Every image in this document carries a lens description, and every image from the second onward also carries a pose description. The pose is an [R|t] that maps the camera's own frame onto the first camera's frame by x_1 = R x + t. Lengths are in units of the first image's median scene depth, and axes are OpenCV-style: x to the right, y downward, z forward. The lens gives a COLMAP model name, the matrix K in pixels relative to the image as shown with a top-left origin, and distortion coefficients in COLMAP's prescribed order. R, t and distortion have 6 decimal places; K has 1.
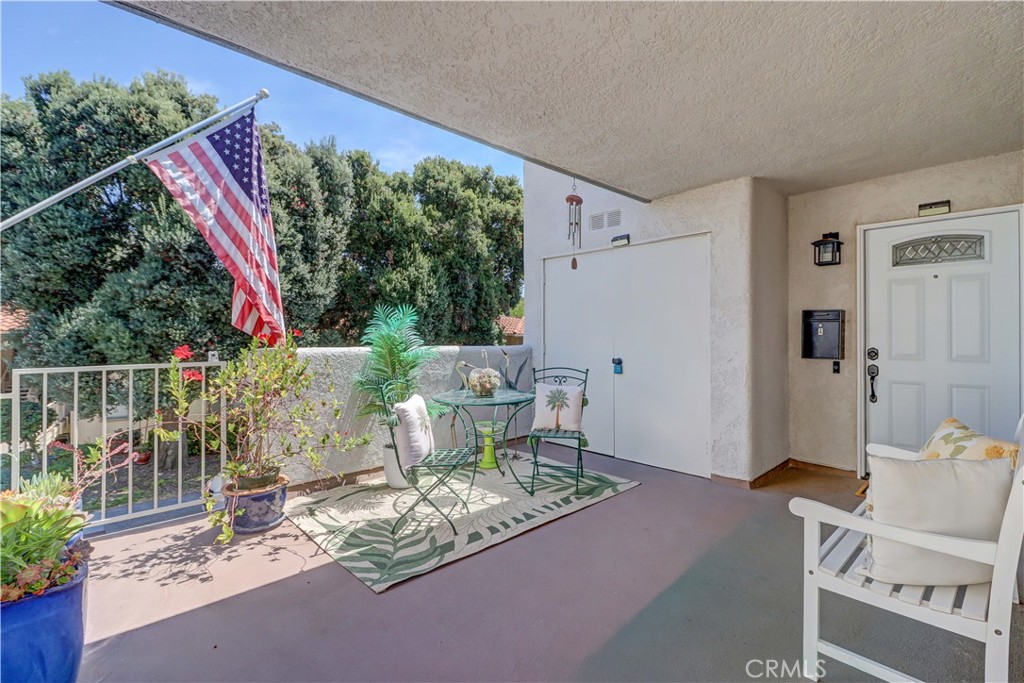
lens RADIAL K [[474.4, 0, 509.0], [0, 474.4, 339.3], [0, 0, 1]] dist [0.001077, -0.000068]
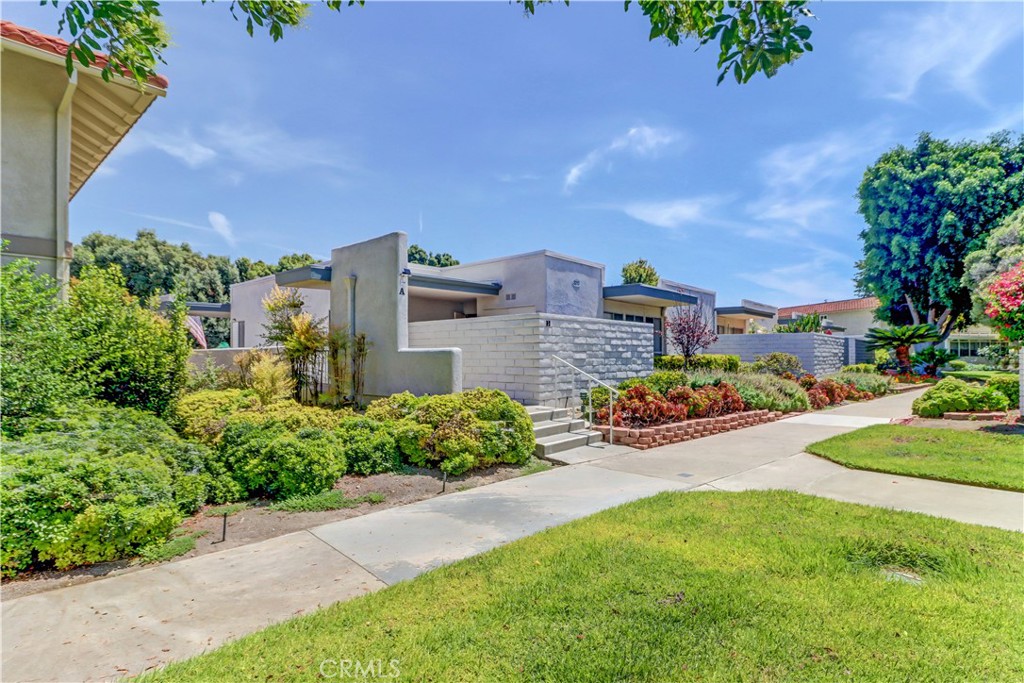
lens RADIAL K [[518.1, 0, 513.1], [0, 518.1, 344.6], [0, 0, 1]] dist [-0.005012, -0.001312]
pose [[0.994955, -0.002310, 0.100294, 0.699830], [0.004786, 0.999689, -0.024454, 0.026066], [-0.100206, 0.024811, 0.994657, -1.496301]]
